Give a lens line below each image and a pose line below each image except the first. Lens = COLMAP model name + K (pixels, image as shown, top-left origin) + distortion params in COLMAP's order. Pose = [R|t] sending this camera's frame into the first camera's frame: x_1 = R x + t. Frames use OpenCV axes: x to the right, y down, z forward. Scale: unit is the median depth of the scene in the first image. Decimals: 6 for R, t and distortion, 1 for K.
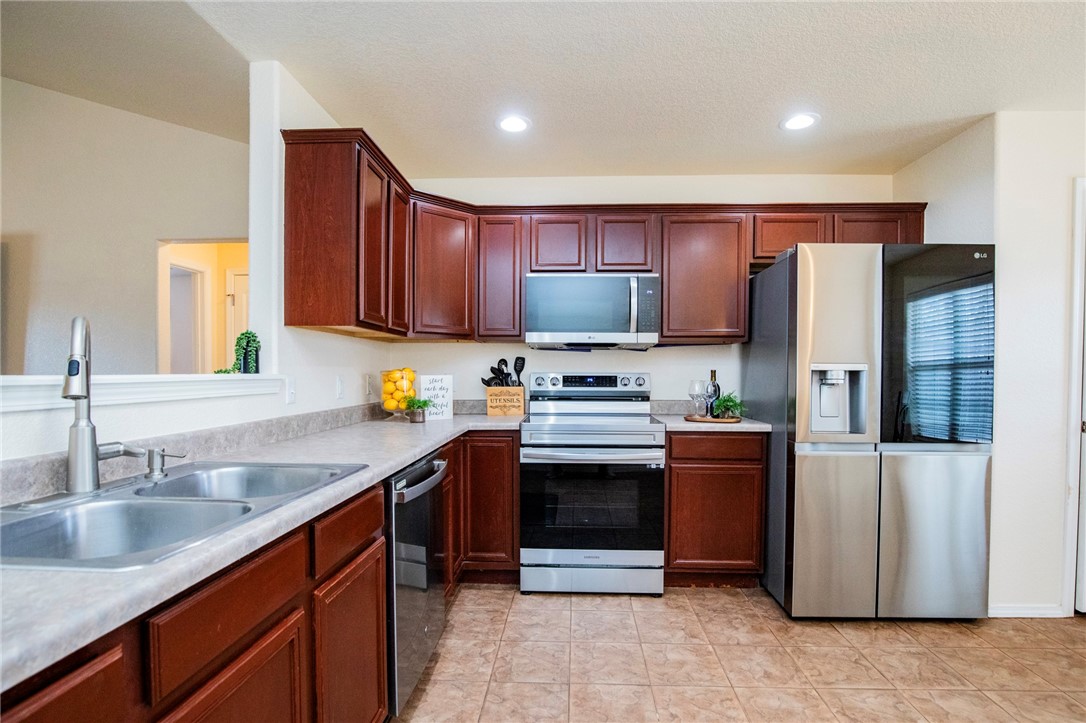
lens RADIAL K [[521.1, 0, 552.9], [0, 521.1, 383.4], [0, 0, 1]] dist [-0.026589, 0.005492]
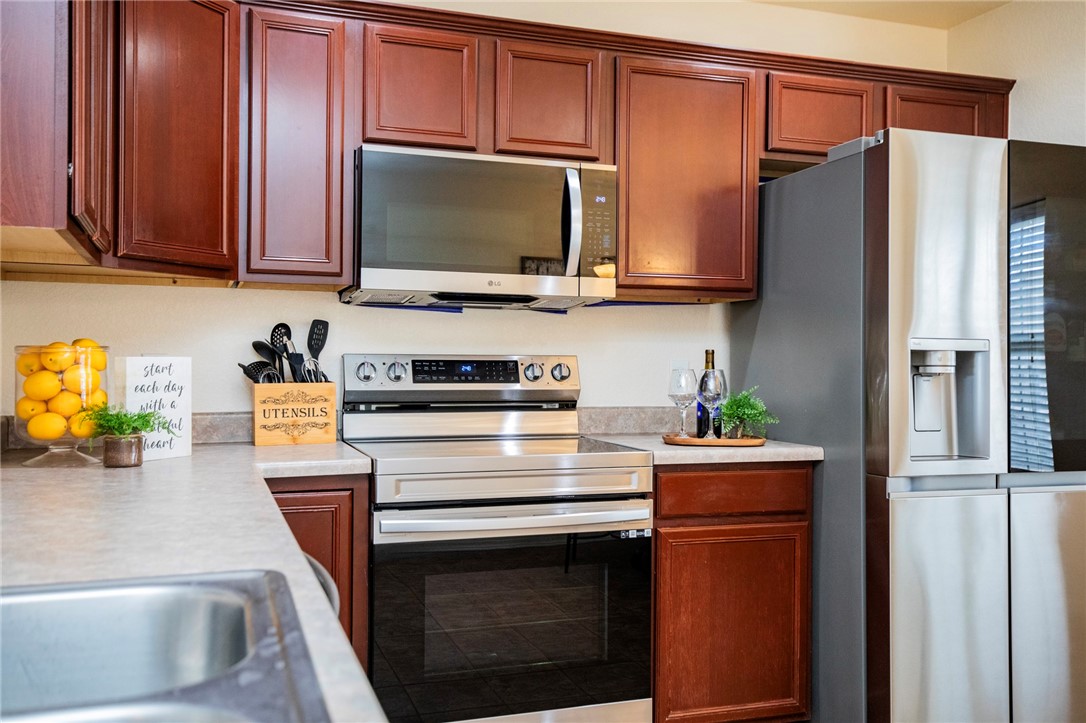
lens RADIAL K [[994.5, 0, 548.6], [0, 994.5, 357.3], [0, 0, 1]] dist [0.047990, 0.000000]
pose [[0.926450, 0.005859, 0.376373, -0.237145], [0.003190, 0.999721, -0.023414, 0.005531], [-0.376405, 0.022893, 0.926172, 0.097899]]
